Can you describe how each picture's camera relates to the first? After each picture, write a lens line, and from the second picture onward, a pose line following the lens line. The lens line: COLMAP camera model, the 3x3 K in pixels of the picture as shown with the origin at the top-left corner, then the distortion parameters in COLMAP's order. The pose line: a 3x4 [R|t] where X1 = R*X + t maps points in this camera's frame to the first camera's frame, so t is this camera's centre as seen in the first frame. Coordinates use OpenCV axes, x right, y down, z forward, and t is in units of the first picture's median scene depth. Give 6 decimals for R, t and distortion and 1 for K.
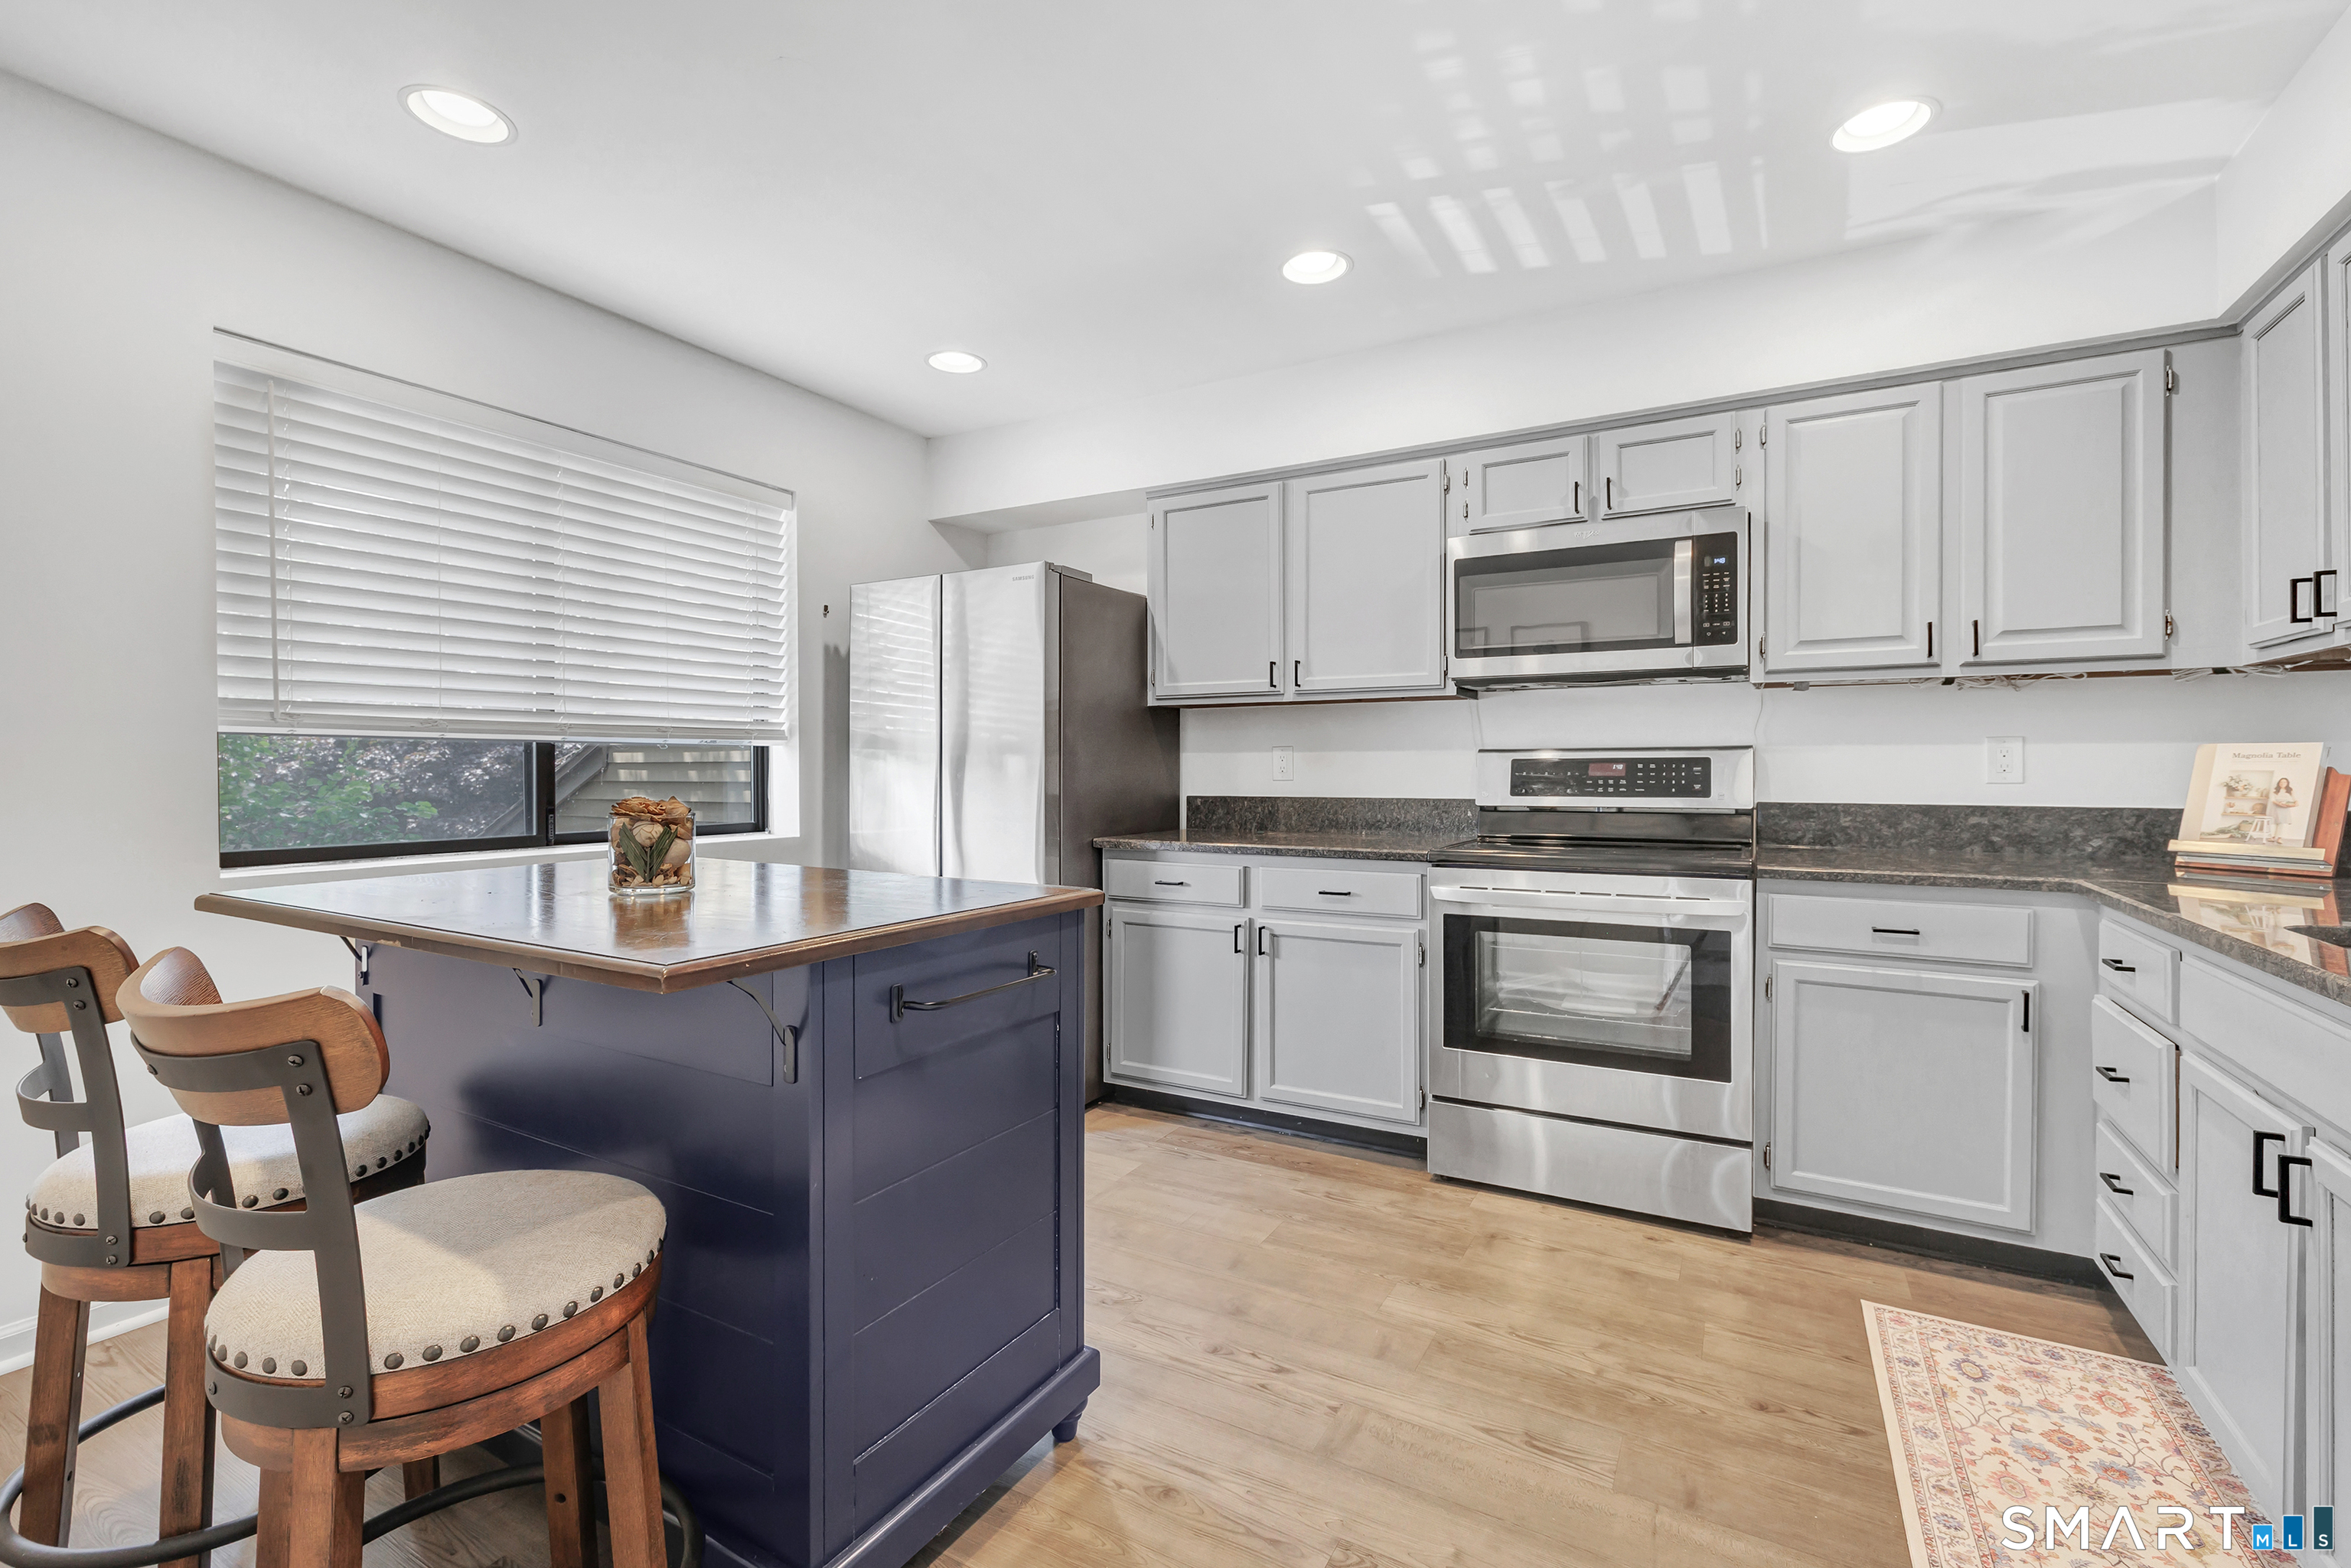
lens RADIAL K [[1045.2, 0, 1185.7], [0, 1045.2, 772.7], [0, 0, 1]] dist [-0.001069, 0.000537]
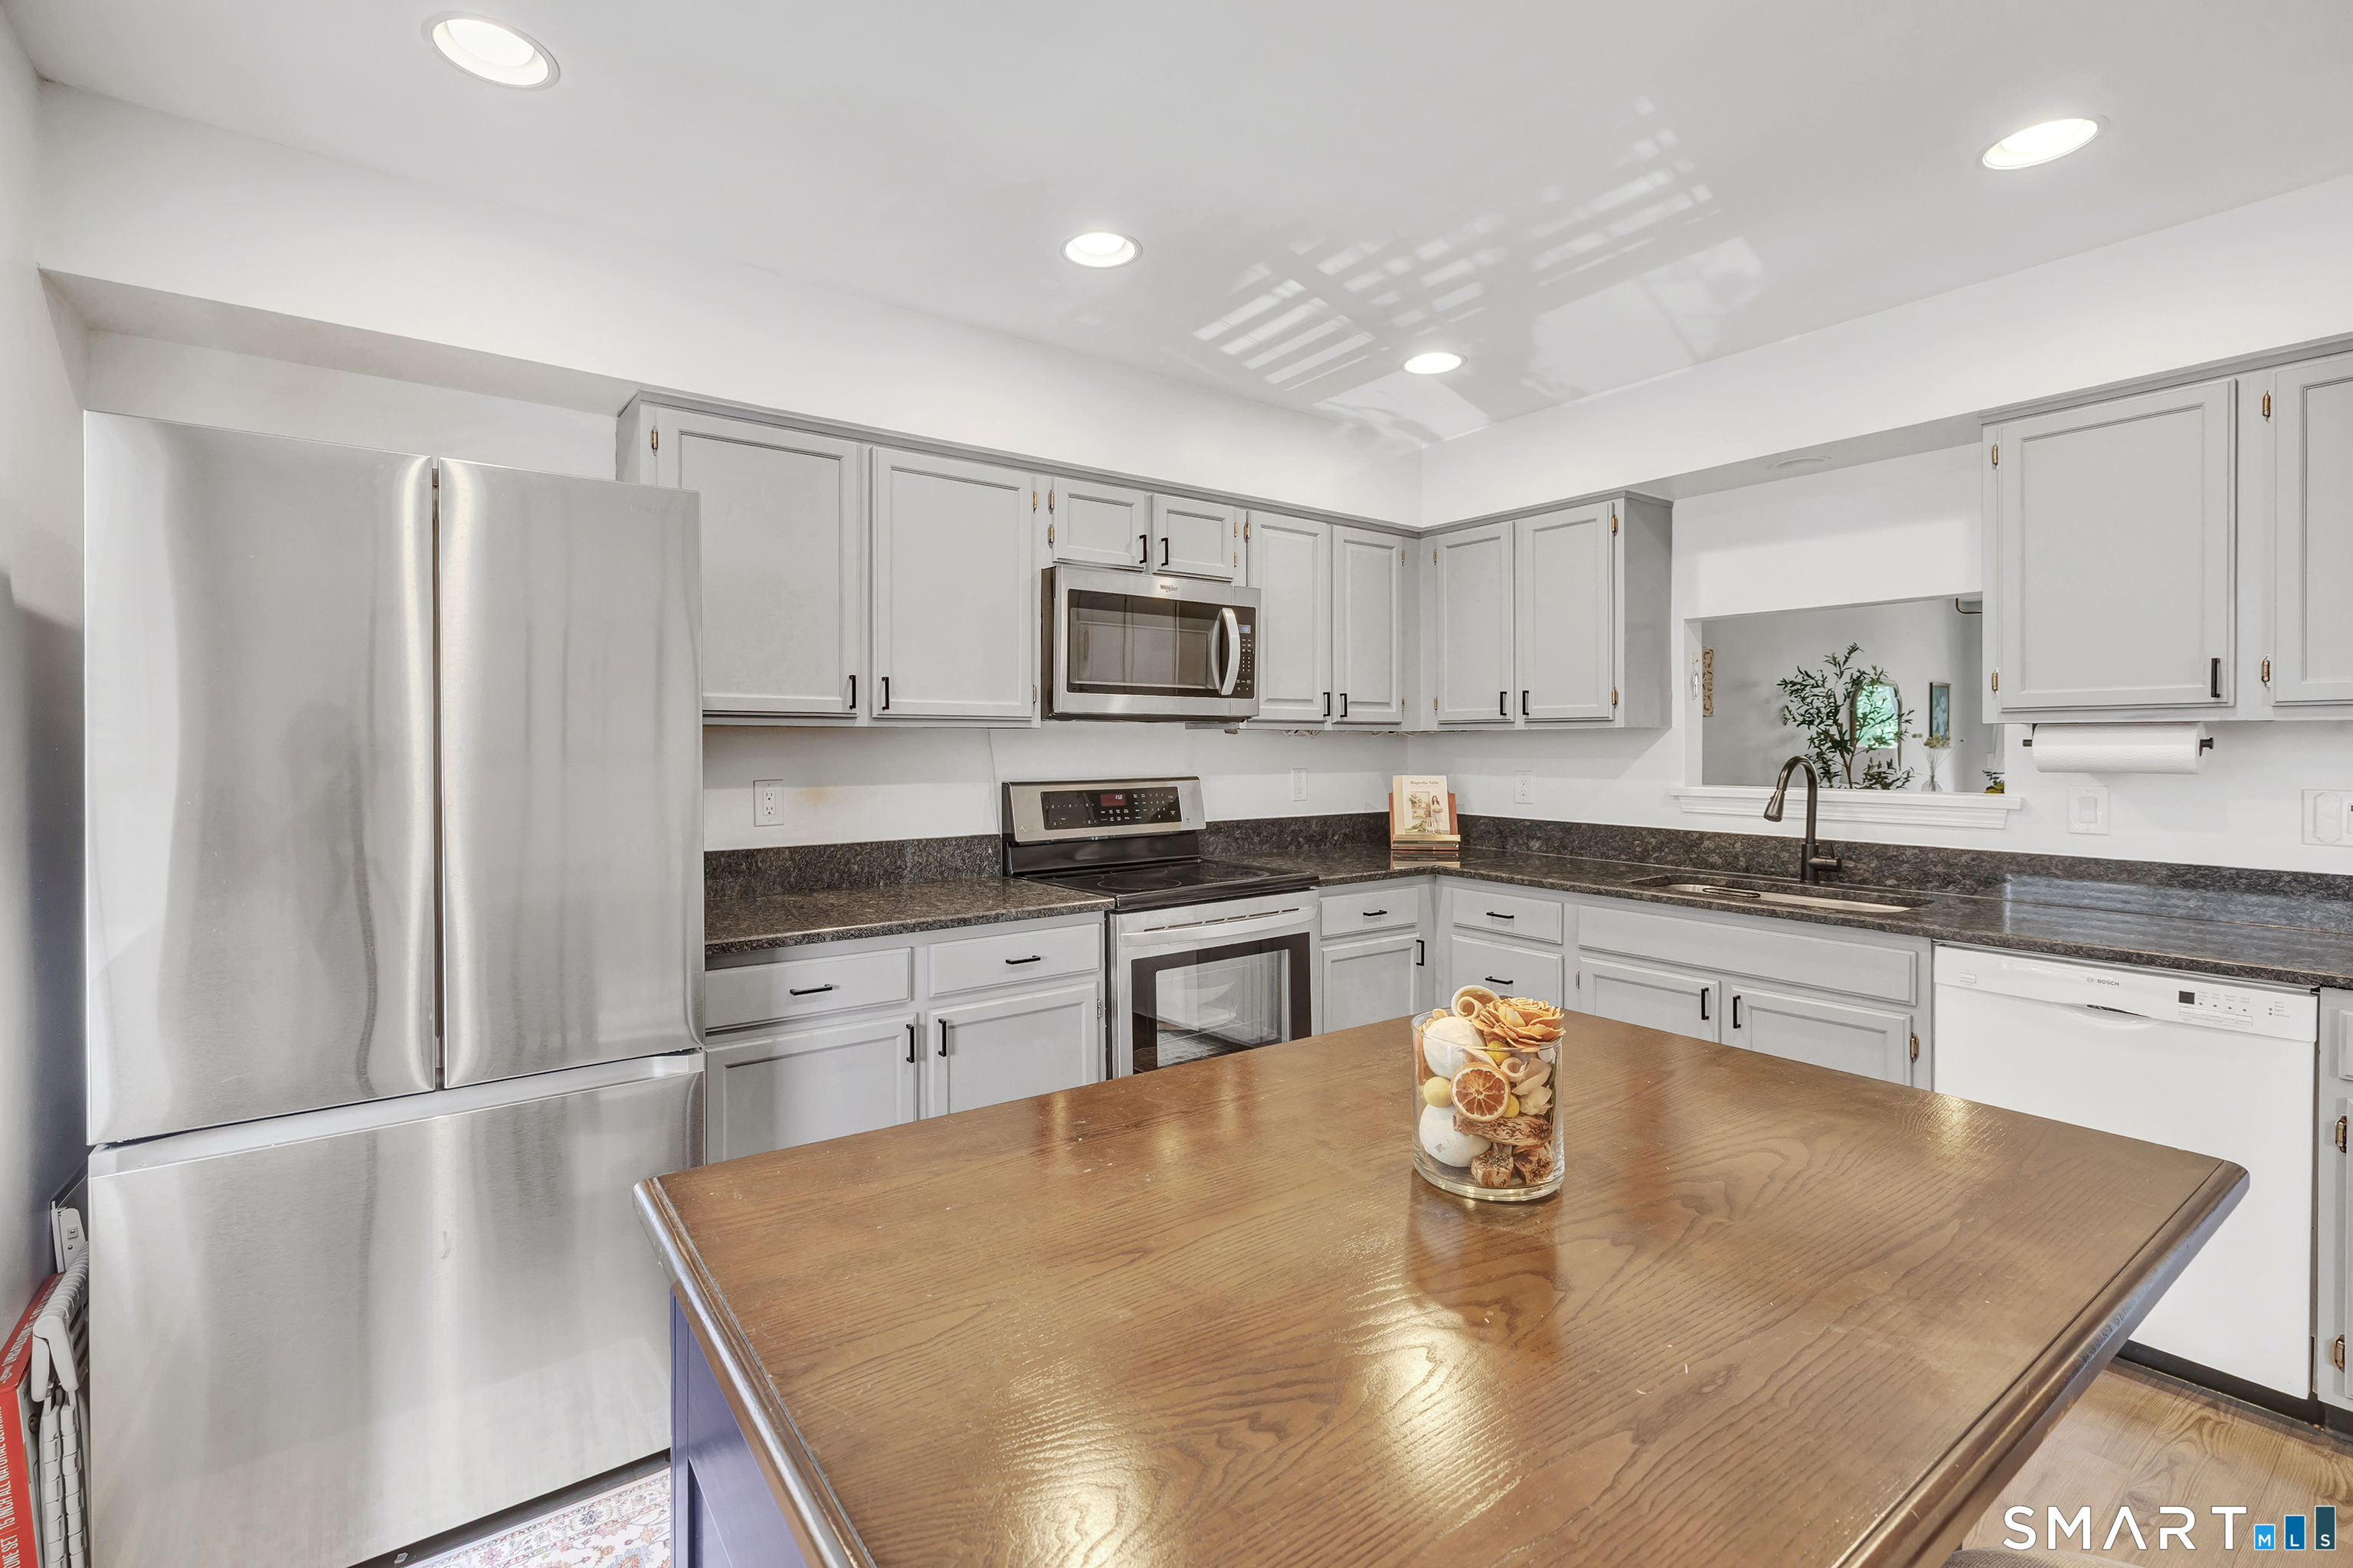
lens RADIAL K [[1046.2, 0, 1142.7], [0, 1046.2, 749.1], [0, 0, 1]] dist [-0.001069, 0.000537]
pose [[0.417262, 0.001028, 0.908786, -0.641156], [0.004416, 0.999985, -0.003159, -0.058839], [-0.908775, 0.005332, 0.417252, 0.594462]]
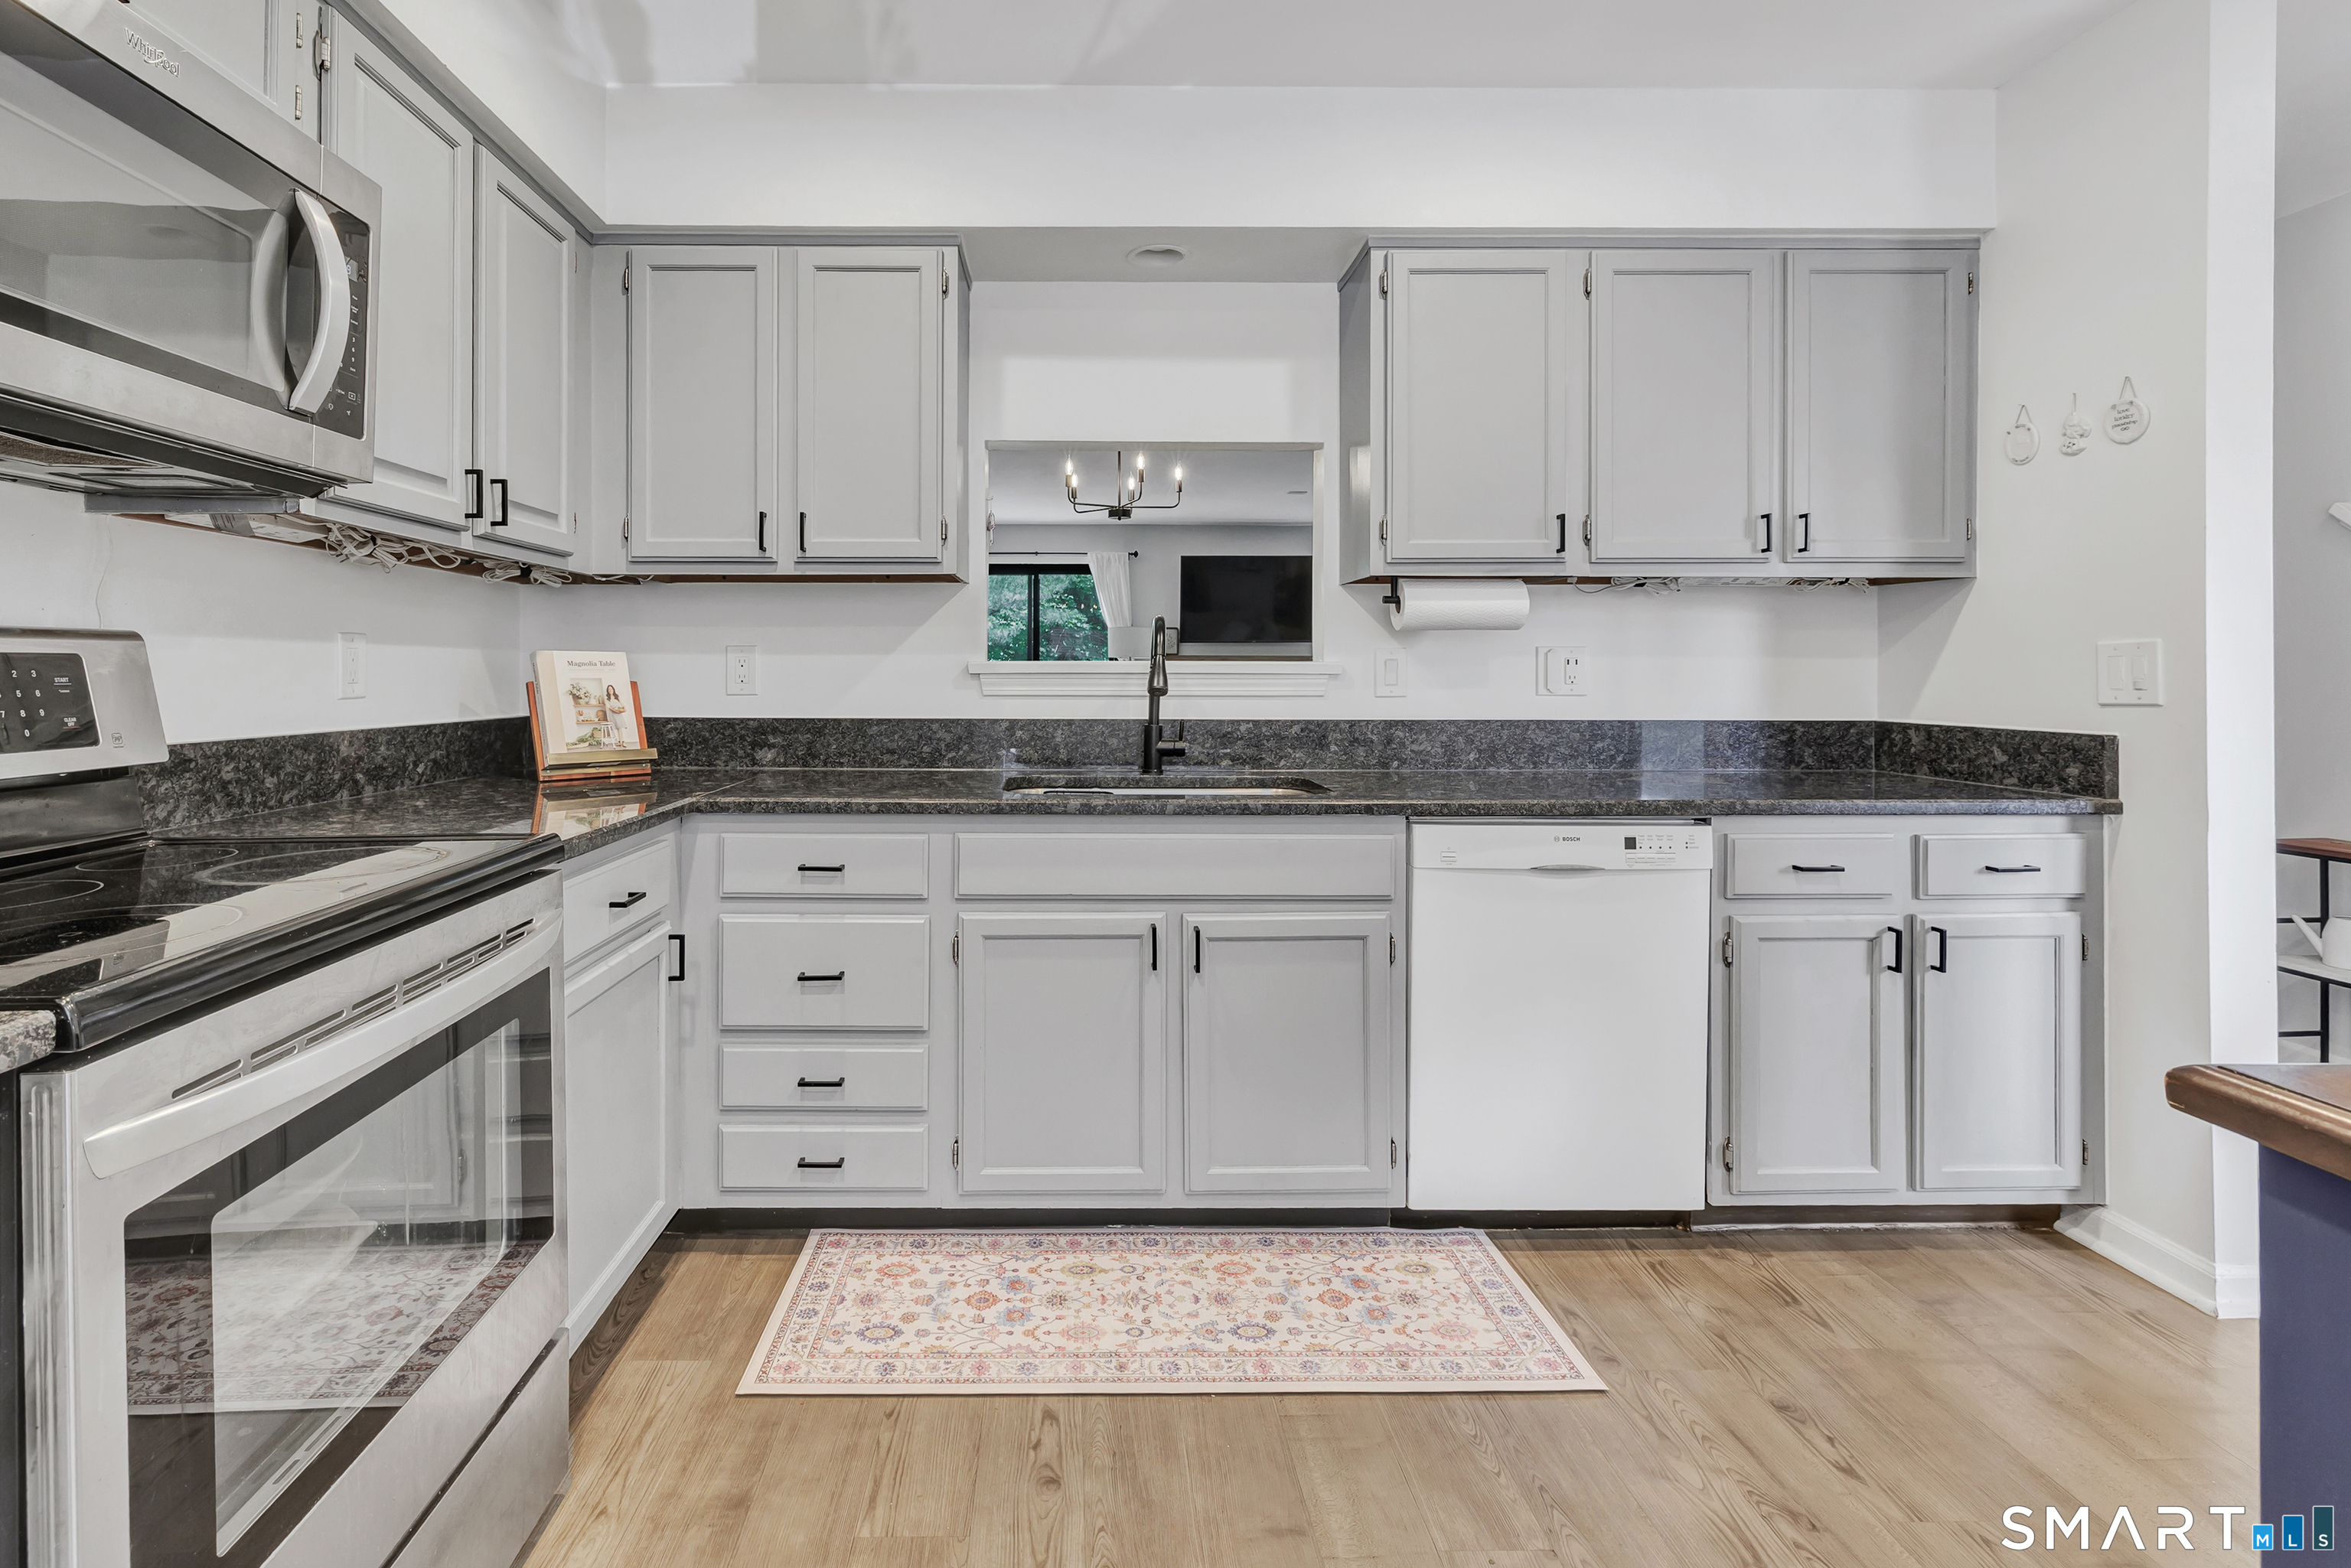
lens RADIAL K [[1097.4, 0, 1114.4], [0, 1097.4, 666.0], [0, 0, 1]] dist [0.000362, -0.000328]
pose [[-0.503367, 0.007238, 0.864042, -0.133956], [0.007771, 0.999962, -0.003850, -0.005027], [-0.864038, 0.004776, -0.503404, 0.936113]]
